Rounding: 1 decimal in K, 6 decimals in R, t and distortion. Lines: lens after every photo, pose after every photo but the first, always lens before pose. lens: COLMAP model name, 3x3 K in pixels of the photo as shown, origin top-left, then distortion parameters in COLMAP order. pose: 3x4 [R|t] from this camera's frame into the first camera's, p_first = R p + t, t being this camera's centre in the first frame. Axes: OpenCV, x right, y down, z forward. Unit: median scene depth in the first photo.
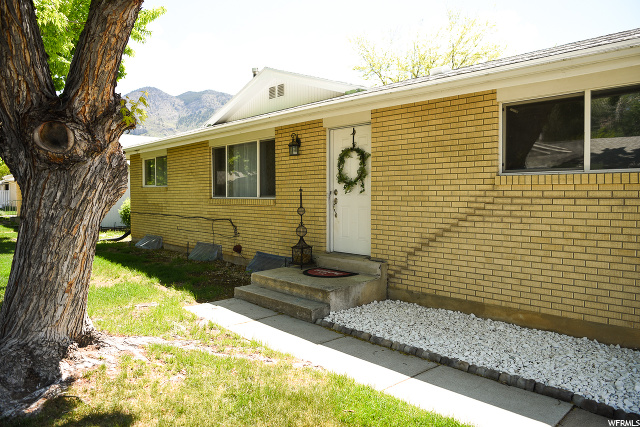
lens RADIAL K [[438.1, 0, 318.9], [0, 438.1, 213.4], [0, 0, 1]] dist [-0.043751, 0.005479]
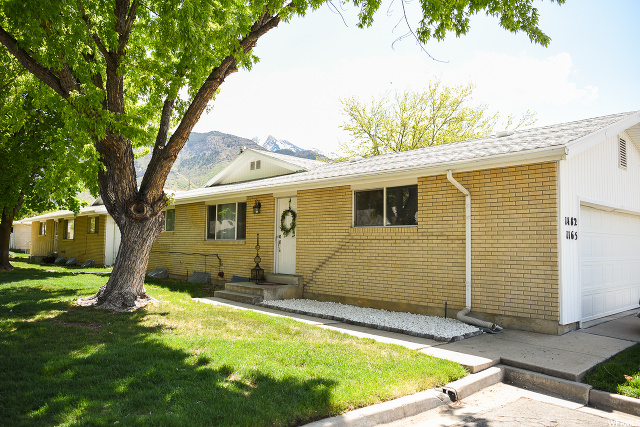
lens RADIAL K [[481.0, 0, 319.5], [0, 481.0, 213.2], [0, 0, 1]] dist [-0.027762, 0.006298]
pose [[0.999569, 0.017388, -0.023671, 0.256388], [-0.019884, 0.993767, -0.109693, 0.066263], [0.021616, 0.110116, 0.993684, -0.886909]]
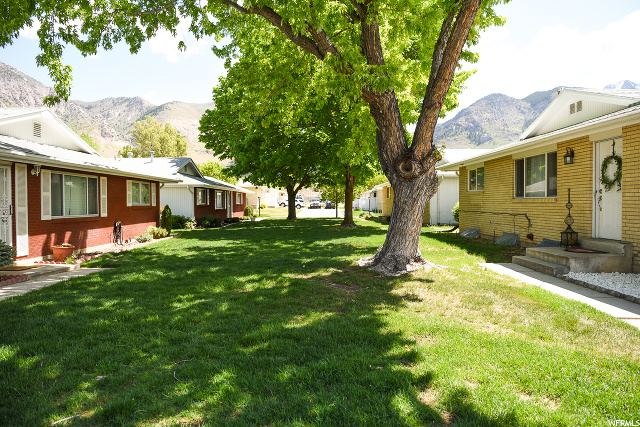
lens RADIAL K [[438.1, 0, 318.3], [0, 438.1, 212.8], [0, 0, 1]] dist [-0.043751, 0.005479]
pose [[0.729564, 0.013845, -0.683773, 0.335554], [-0.025472, 0.999651, -0.006938, 0.050094], [0.683438, 0.022479, 0.729662, -0.536508]]
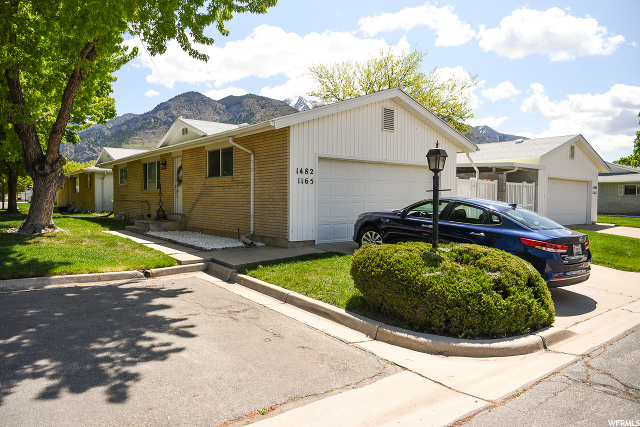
lens RADIAL K [[438.1, 0, 318.4], [0, 438.1, 216.9], [0, 0, 1]] dist [-0.043751, 0.005479]
pose [[0.996056, 0.012868, -0.087792, 1.054882], [-0.012803, 0.999917, 0.001301, 0.105241], [0.087801, -0.000172, 0.996138, -1.251124]]
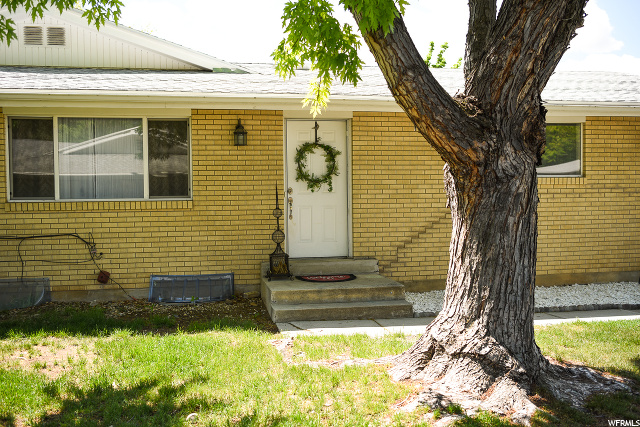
lens RADIAL K [[569.0, 0, 319.1], [0, 569.0, 216.1], [0, 0, 1]] dist [-0.001116, -0.000921]
pose [[0.560127, -0.035837, 0.827631, -1.005179], [0.043864, 0.998945, 0.013569, -0.011945], [-0.827244, 0.028703, 0.561109, 0.348267]]
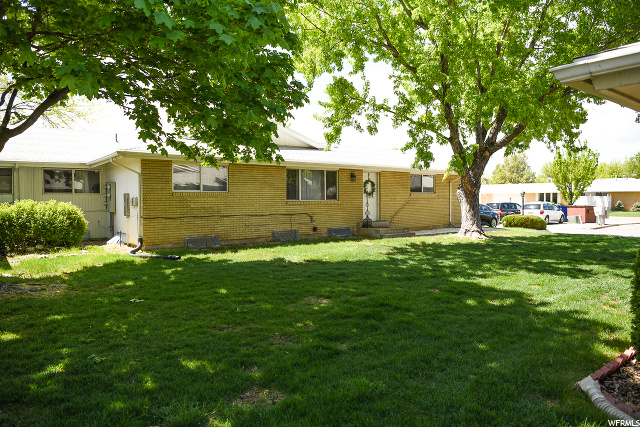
lens RADIAL K [[438.1, 0, 319.9], [0, 438.1, 213.3], [0, 0, 1]] dist [-0.043751, 0.005479]
pose [[0.084841, -0.033752, 0.995823, -2.767642], [0.046483, 0.998472, 0.029882, -0.049125], [-0.995310, 0.043753, 0.086280, 1.165854]]
